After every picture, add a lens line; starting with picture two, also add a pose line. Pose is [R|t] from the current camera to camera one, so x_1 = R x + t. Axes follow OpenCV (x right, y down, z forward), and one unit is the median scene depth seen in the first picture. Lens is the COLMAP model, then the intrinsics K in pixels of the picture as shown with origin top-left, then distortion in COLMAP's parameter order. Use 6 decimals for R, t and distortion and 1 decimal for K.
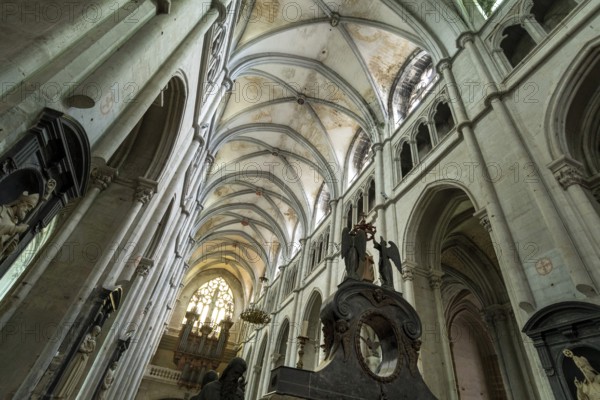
lens RADIAL K [[313.4, 0, 301.3], [0, 313.4, 198.7], [0, 0, 1]] dist [-0.000399, -0.000387]
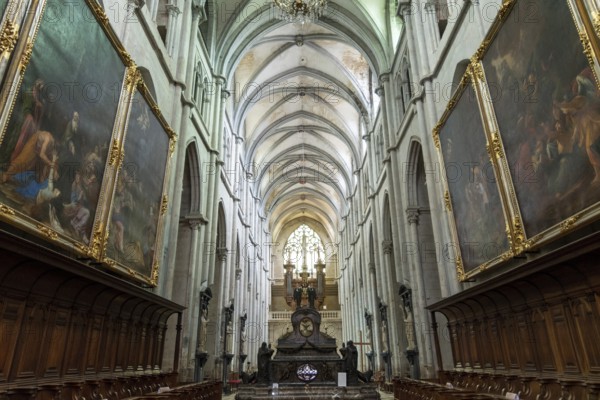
lens RADIAL K [[400.2, 0, 298.1], [0, 400.2, 200.2], [0, 0, 1]] dist [0.005128, -0.004382]
pose [[0.915736, -0.264253, -0.302651, 0.193882], [0.342553, 0.907150, 0.244411, -0.197335], [0.209964, -0.327490, 0.921230, -0.270996]]
